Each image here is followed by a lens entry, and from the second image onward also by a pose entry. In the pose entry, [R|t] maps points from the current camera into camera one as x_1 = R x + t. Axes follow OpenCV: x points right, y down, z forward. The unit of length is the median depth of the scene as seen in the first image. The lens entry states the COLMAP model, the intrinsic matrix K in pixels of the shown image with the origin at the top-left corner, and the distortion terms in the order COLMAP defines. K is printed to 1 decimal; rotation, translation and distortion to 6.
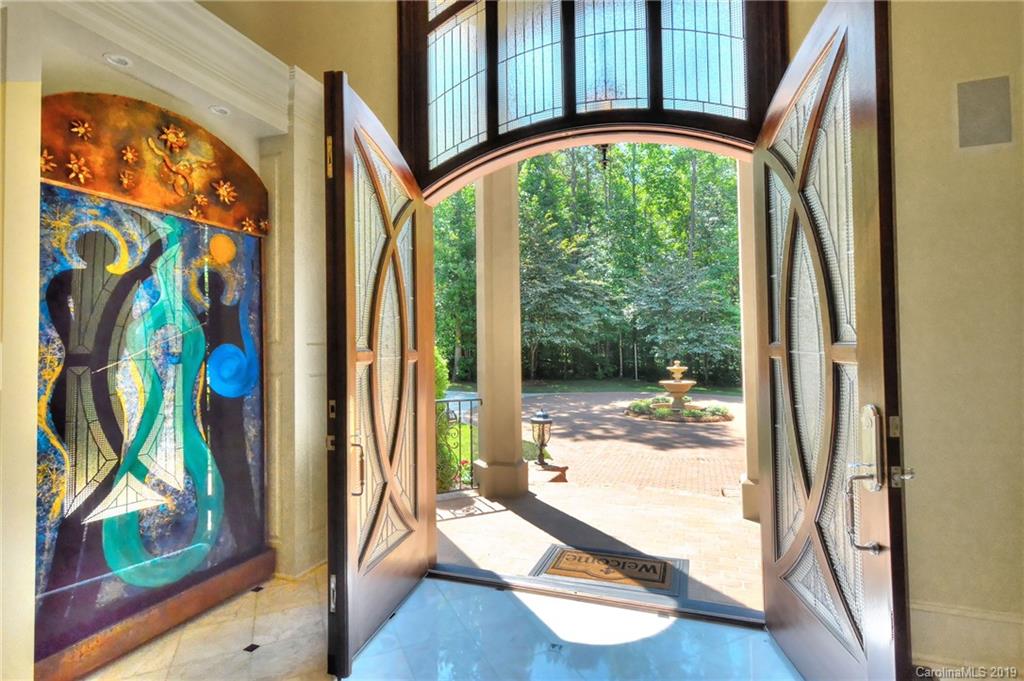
lens RADIAL K [[501.0, 0, 512.0], [0, 501.0, 340.5], [0, 0, 1]] dist [0.001391, 0.000029]
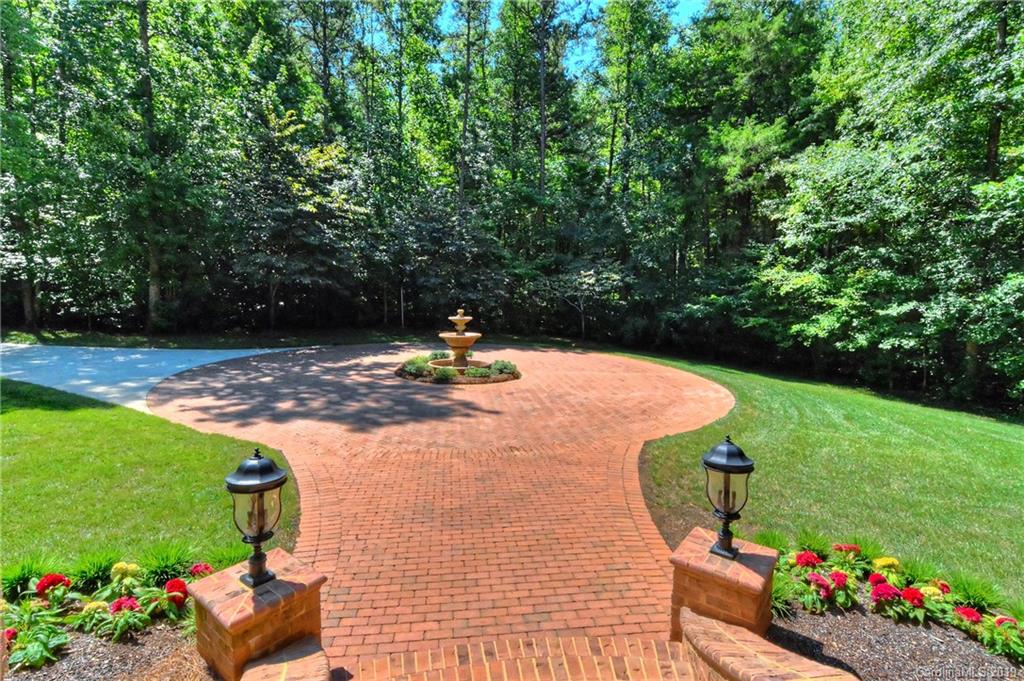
lens RADIAL K [[501.0, 0, 512.0], [0, 501.0, 340.5], [0, 0, 1]] dist [0.001391, 0.000029]
pose [[0.889280, -0.023898, 0.456739, 0.040412], [-0.028379, 0.993827, 0.107254, -0.000254], [-0.456482, -0.108341, 0.883112, 0.379374]]
